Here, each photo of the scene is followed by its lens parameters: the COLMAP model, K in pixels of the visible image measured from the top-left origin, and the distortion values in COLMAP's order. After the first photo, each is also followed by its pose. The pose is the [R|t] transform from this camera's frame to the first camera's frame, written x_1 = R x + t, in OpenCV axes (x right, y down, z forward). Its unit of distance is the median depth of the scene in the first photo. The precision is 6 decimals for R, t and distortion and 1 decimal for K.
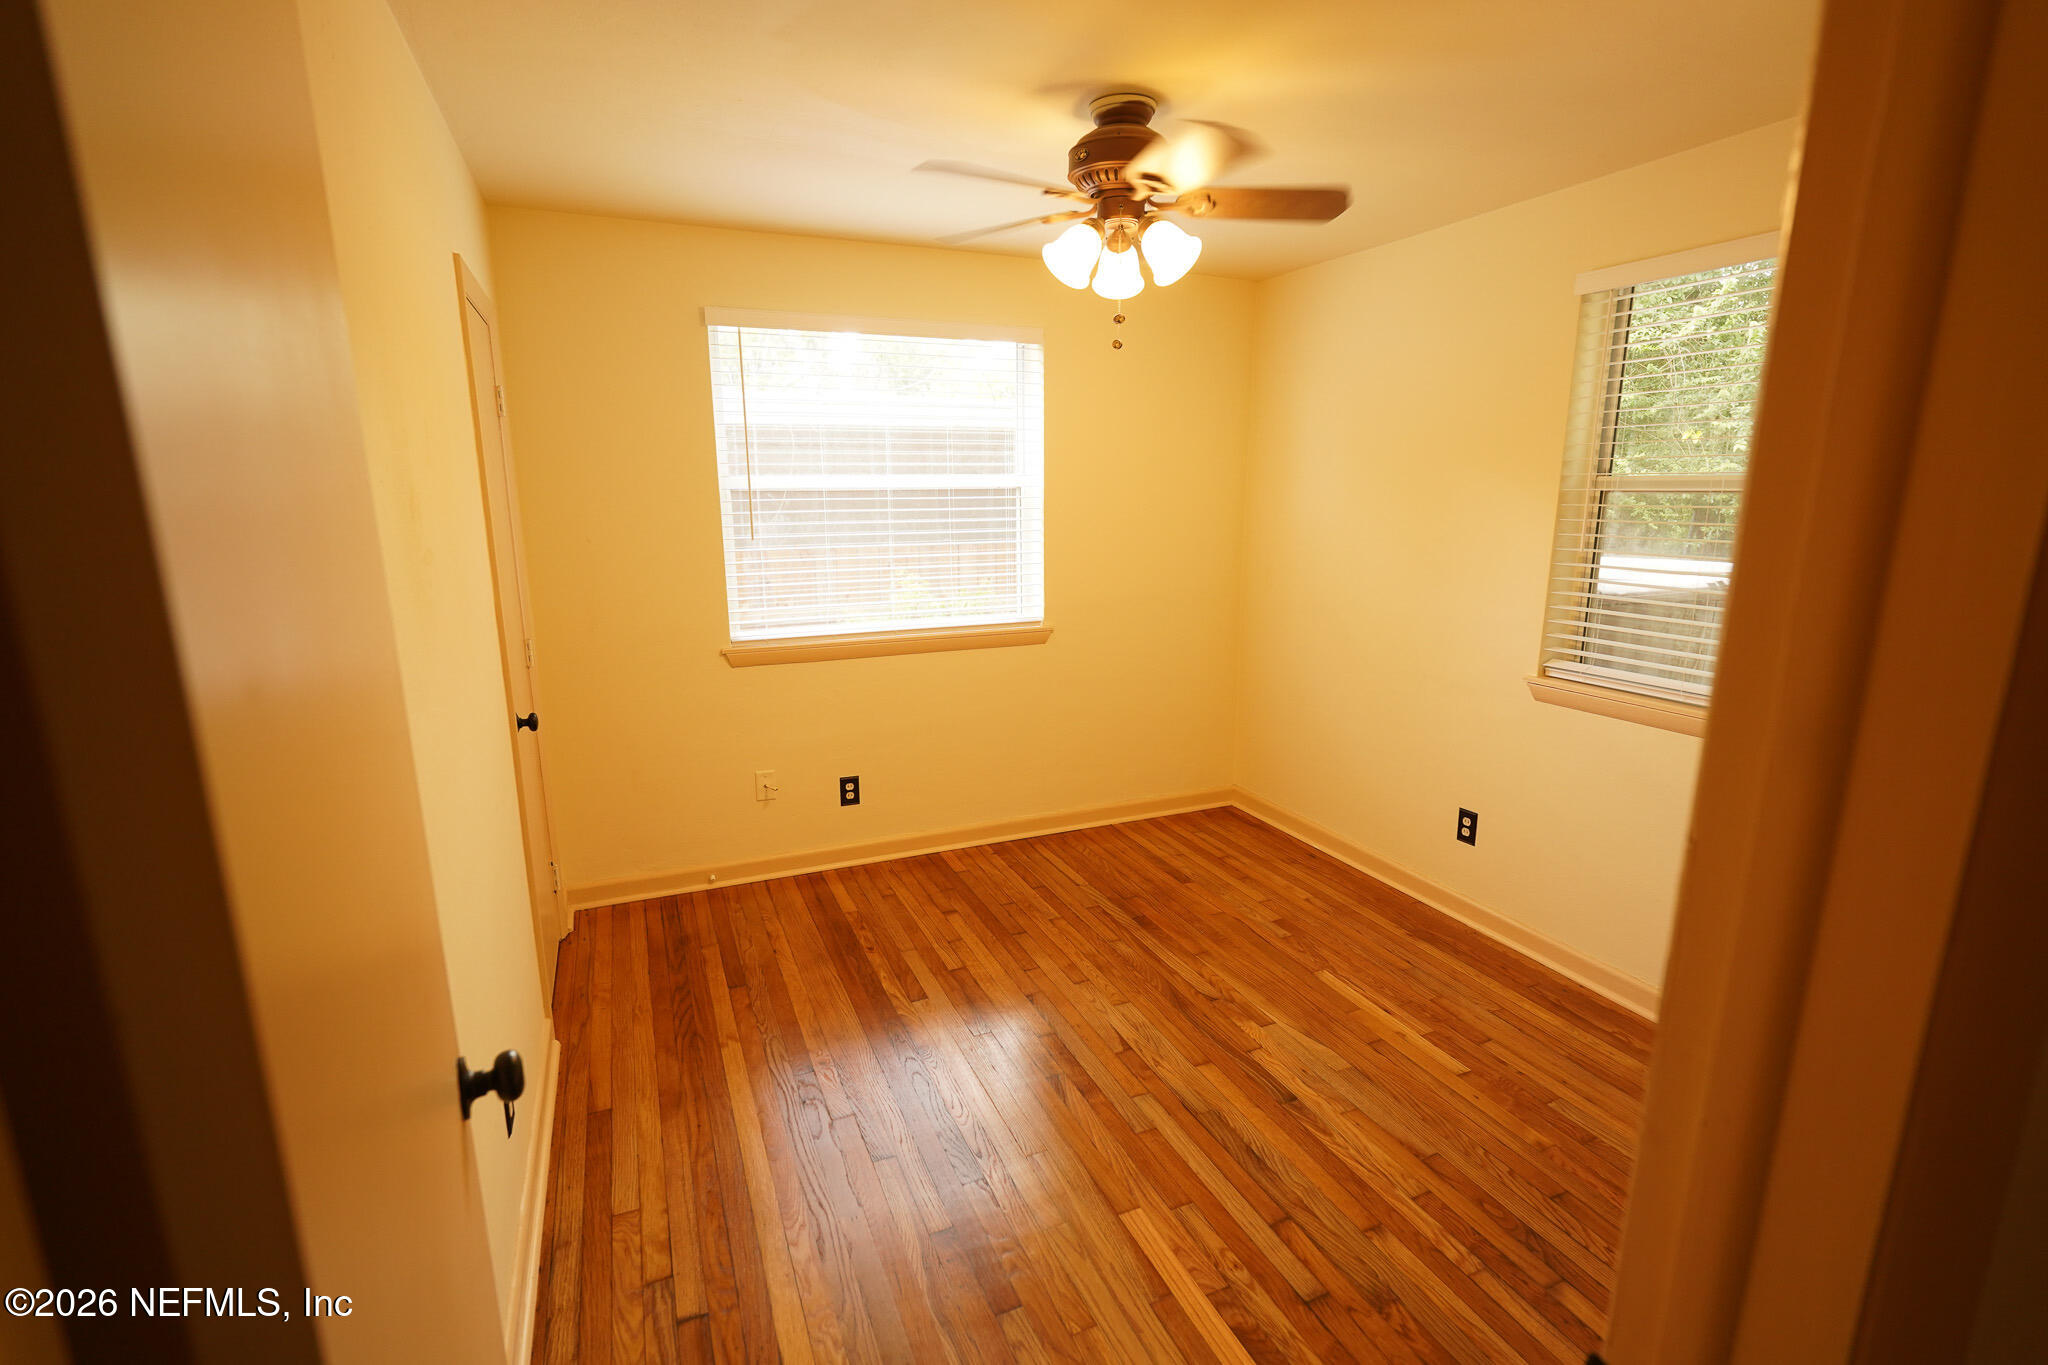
lens RADIAL K [[929.3, 0, 1020.3], [0, 929.3, 688.4], [0, 0, 1]] dist [-0.000370, -0.000070]
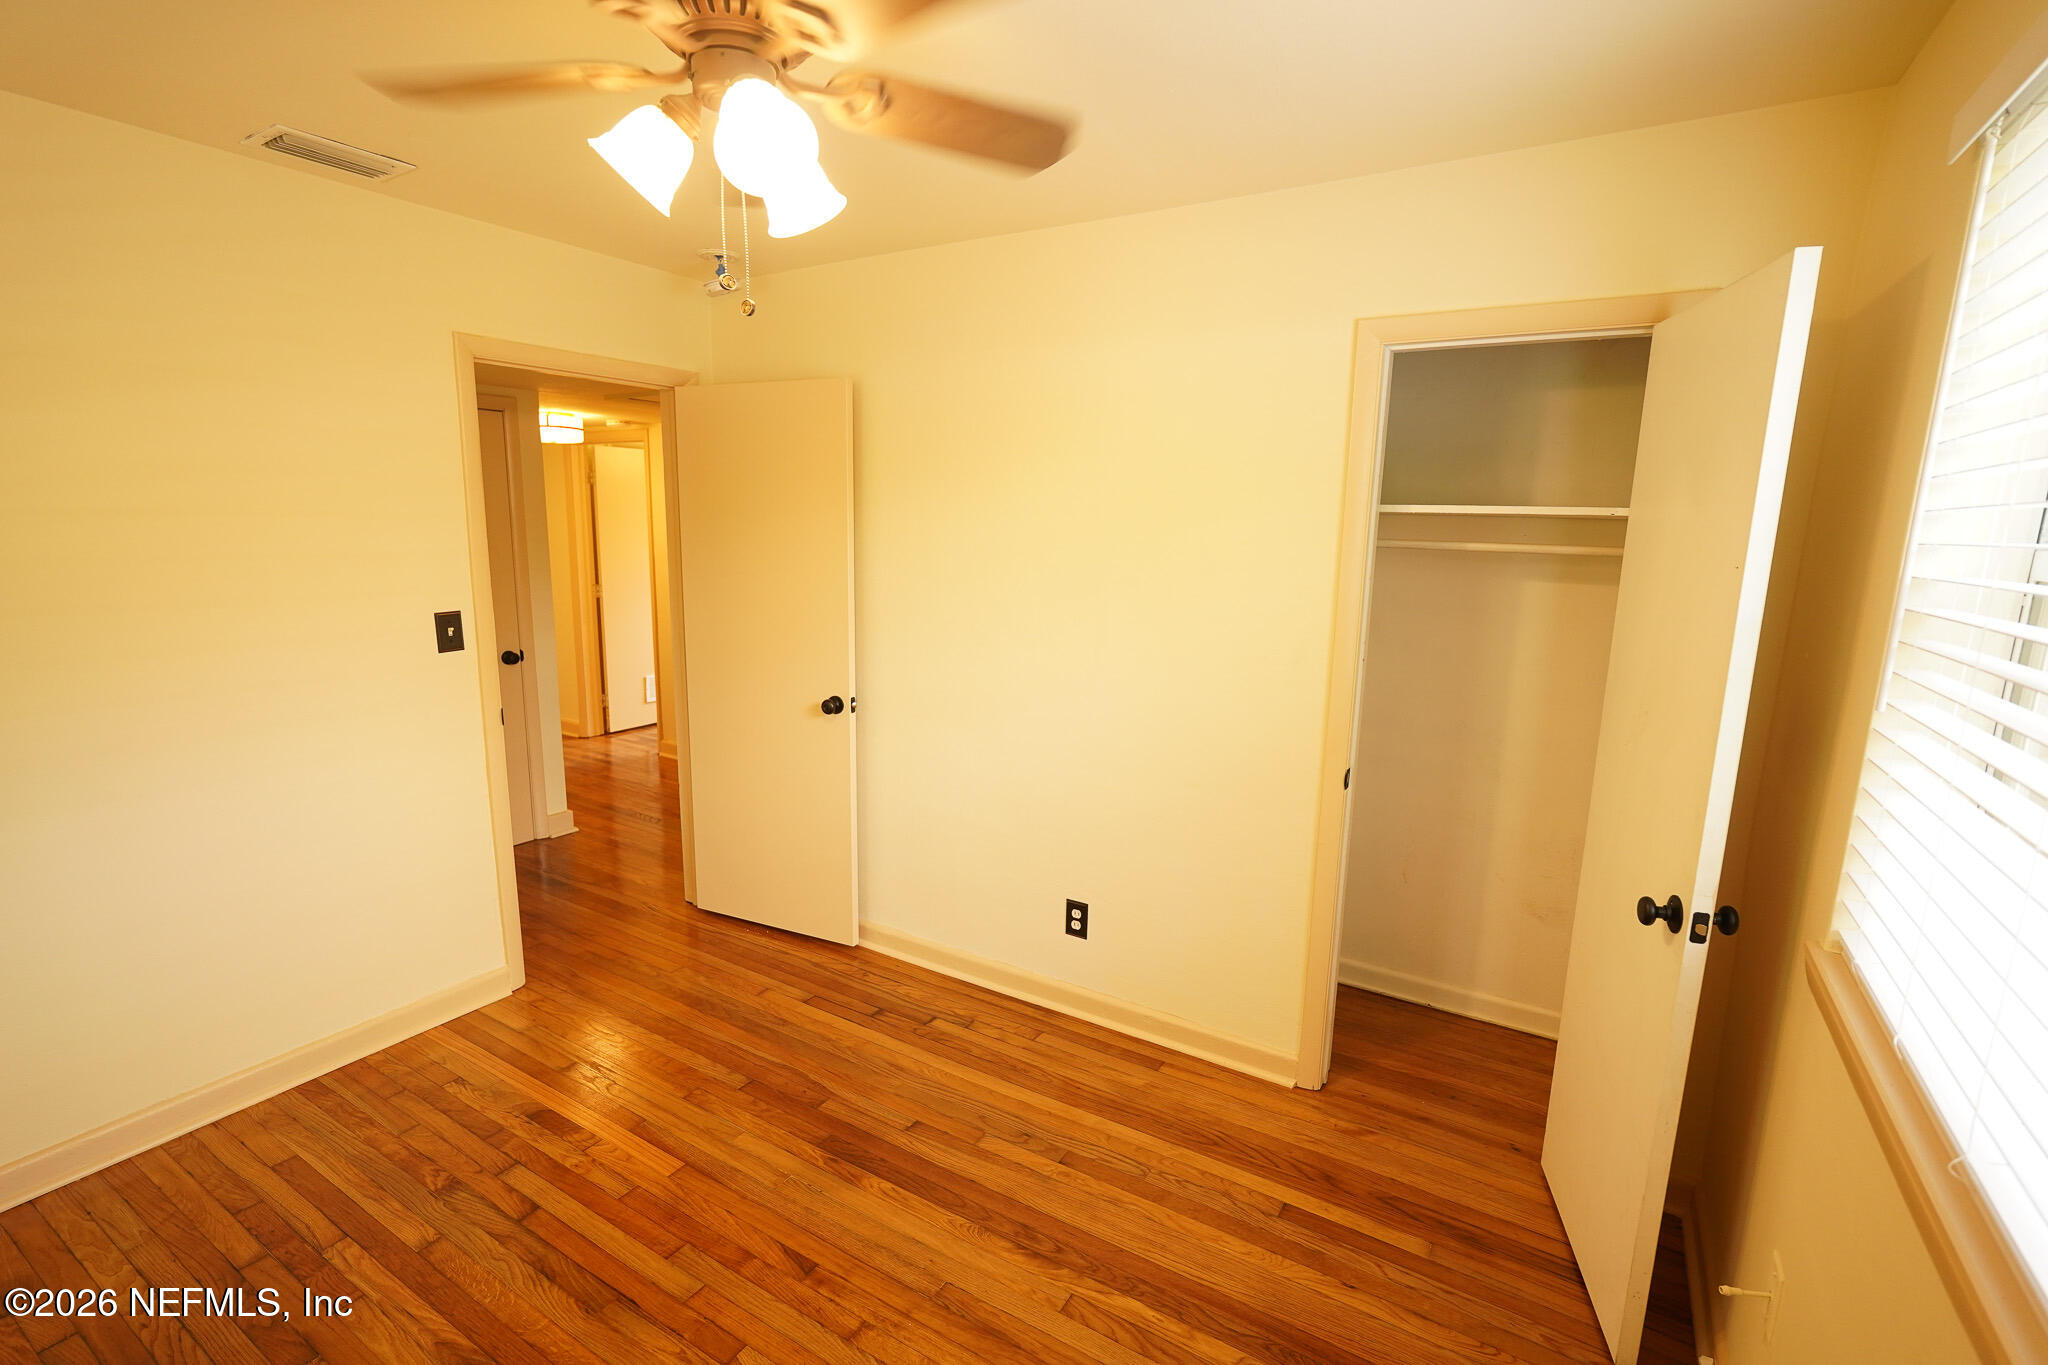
lens RADIAL K [[929.3, 0, 1020.3], [0, 929.3, 688.4], [0, 0, 1]] dist [-0.000370, -0.000070]
pose [[-0.813399, 0.095546, -0.573806, 0.360319], [-0.142024, 0.923948, 0.355175, -0.424667], [0.564103, 0.370393, -0.737968, 1.806870]]
